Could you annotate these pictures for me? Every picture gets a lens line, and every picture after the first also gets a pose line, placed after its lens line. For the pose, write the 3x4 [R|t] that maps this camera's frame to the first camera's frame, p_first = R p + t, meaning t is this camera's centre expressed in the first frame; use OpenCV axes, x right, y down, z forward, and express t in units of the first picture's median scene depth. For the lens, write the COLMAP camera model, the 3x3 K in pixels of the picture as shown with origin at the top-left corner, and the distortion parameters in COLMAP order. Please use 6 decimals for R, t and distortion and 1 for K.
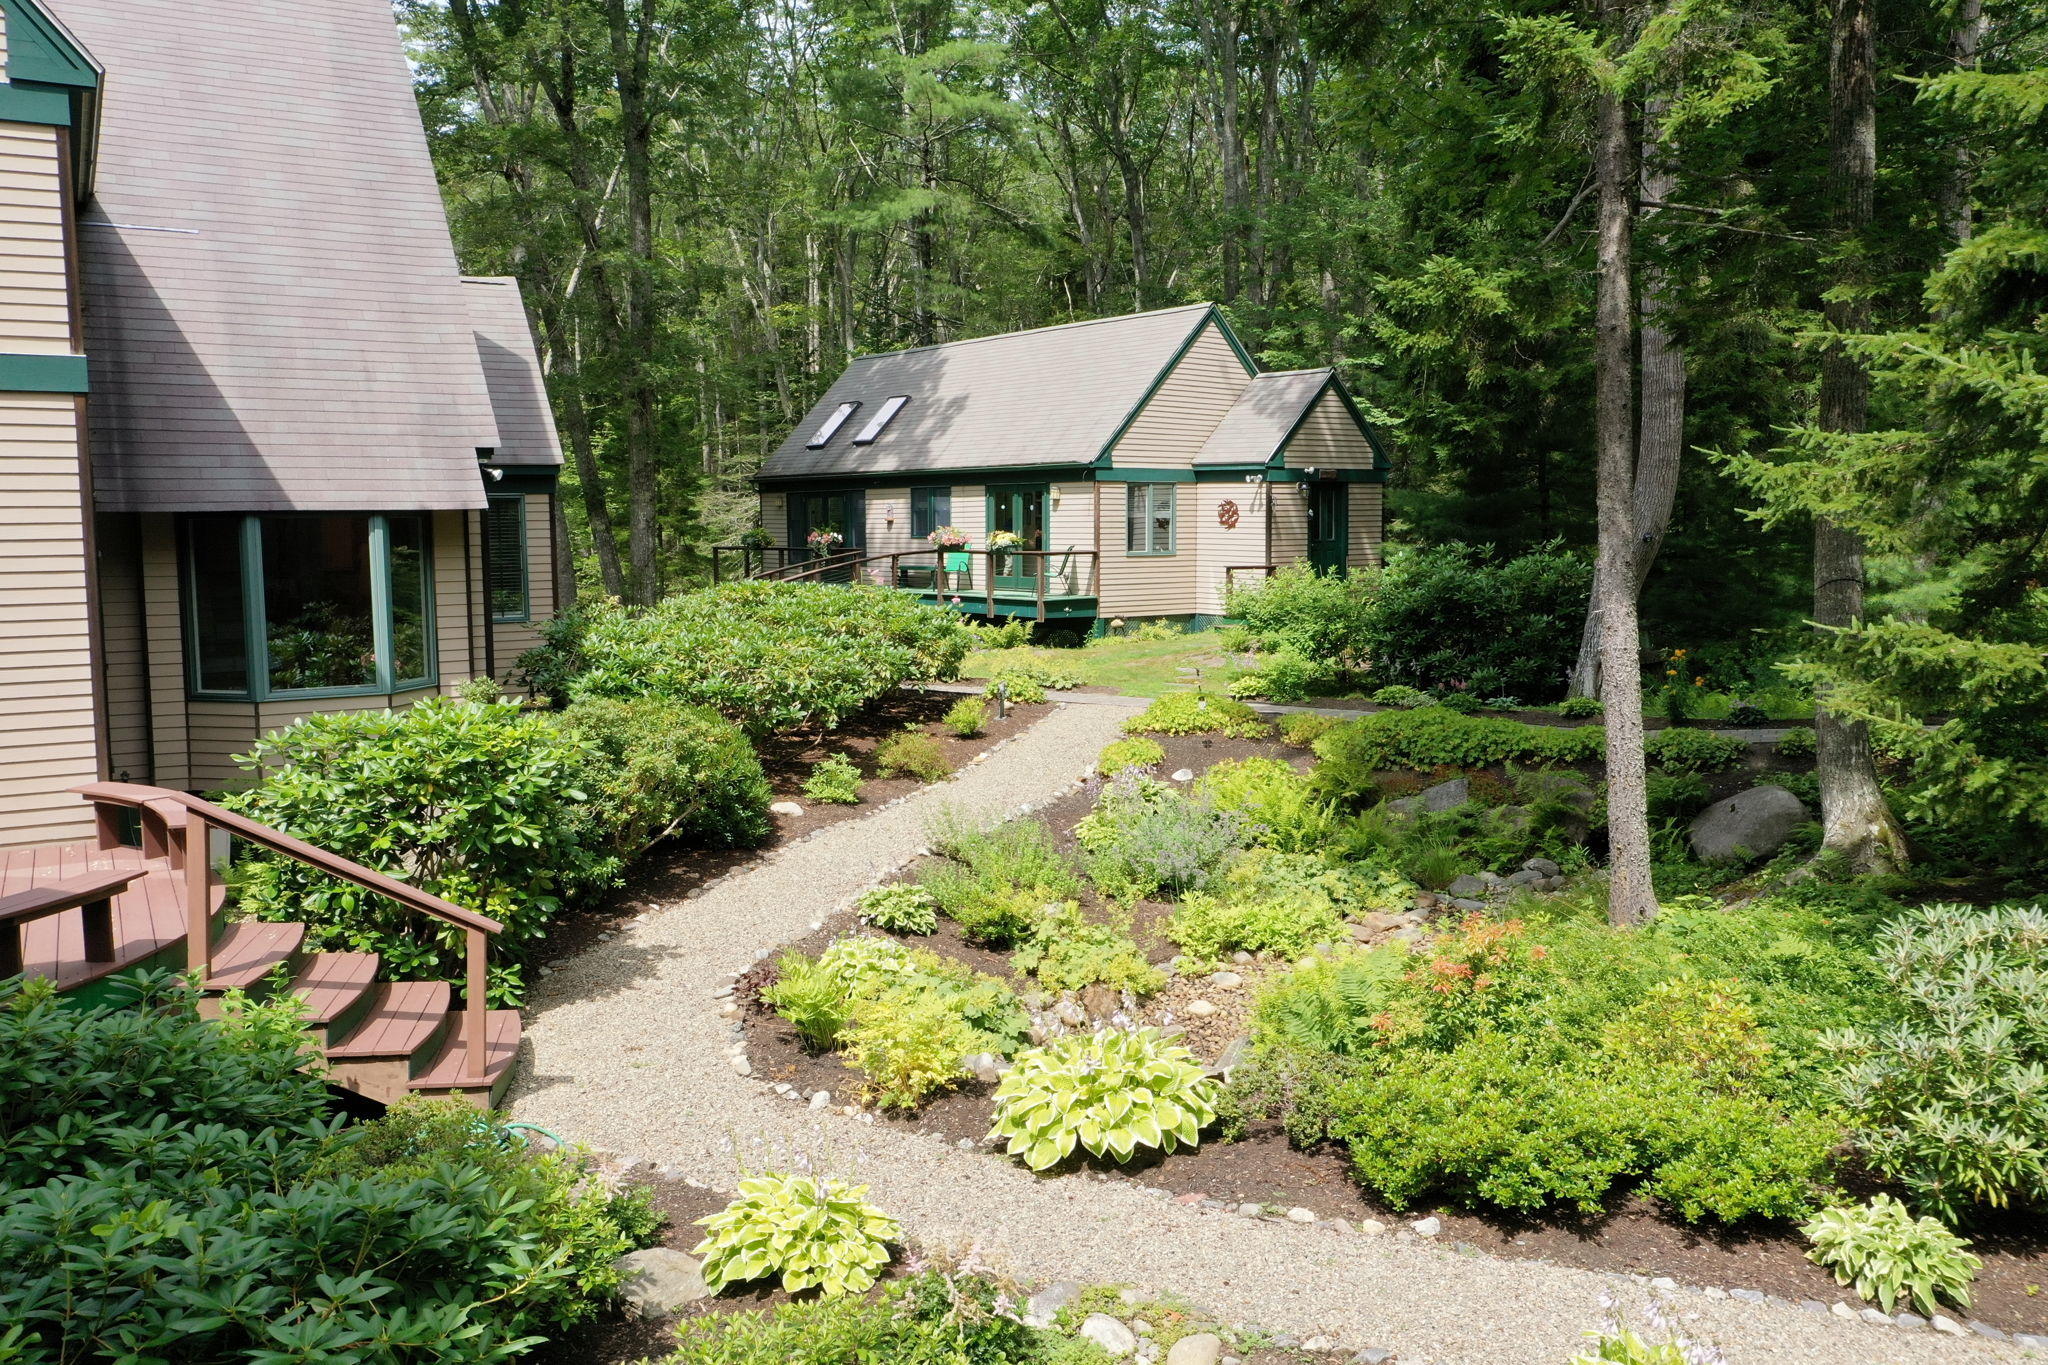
lens RADIAL K [[1606.8, 0, 1025.9], [0, 1606.8, 689.5], [0, 0, 1]] dist [0.014673, 0.004379]
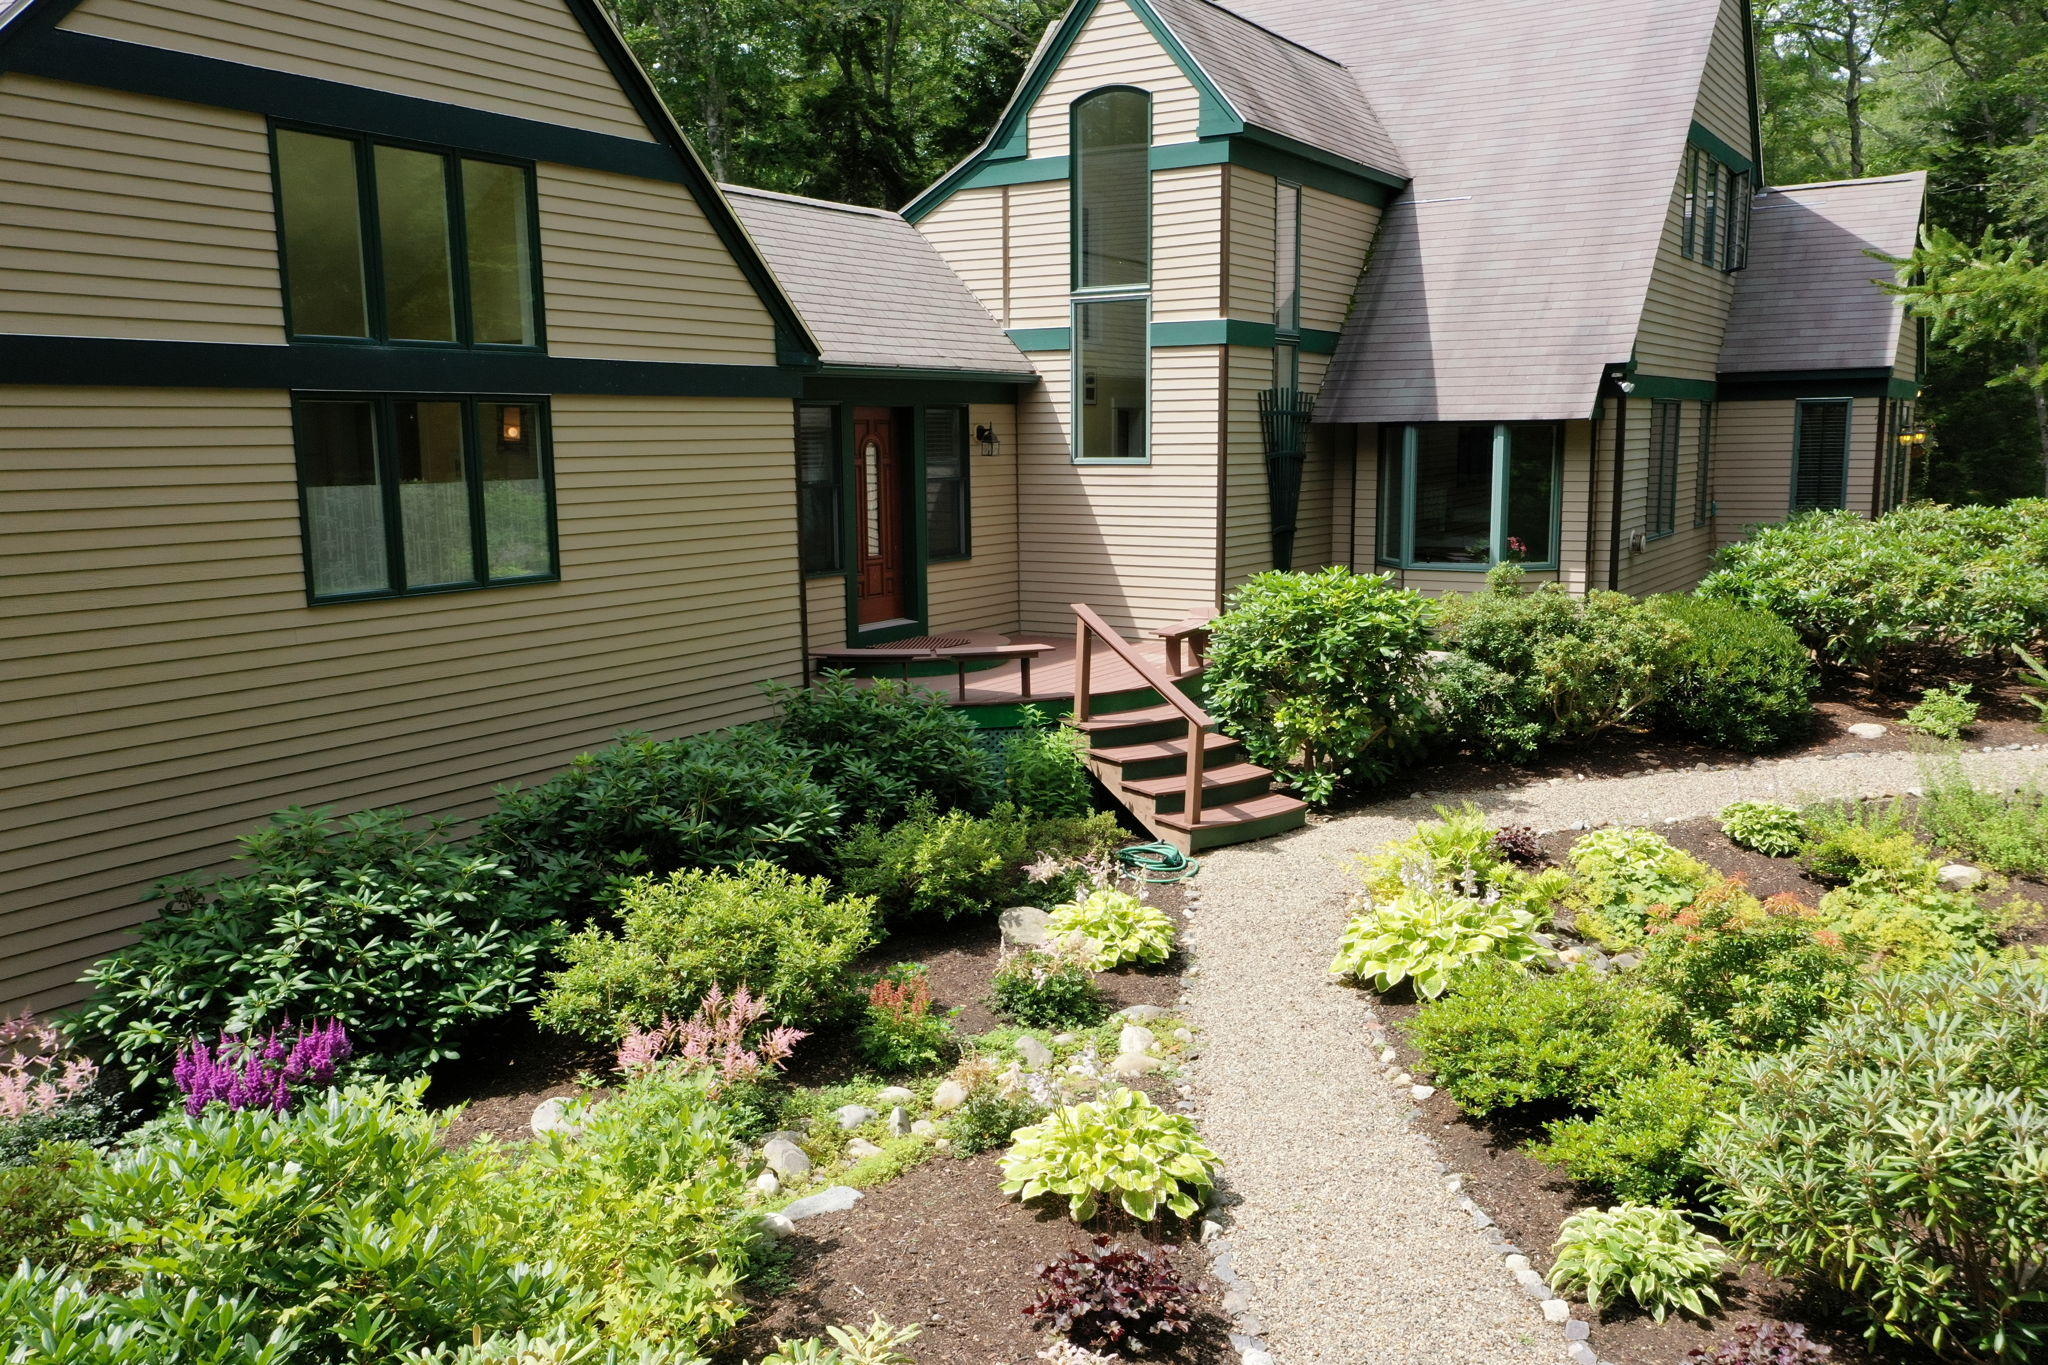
lens RADIAL K [[1606.8, 0, 1026.5], [0, 1606.8, 682.7], [0, 0, 1]] dist [0.014673, 0.004379]
pose [[0.453053, 0.134692, -0.881250, 0.462531], [-0.085945, 0.990515, 0.107207, -0.012766], [0.887331, 0.027168, 0.460332, 0.117267]]
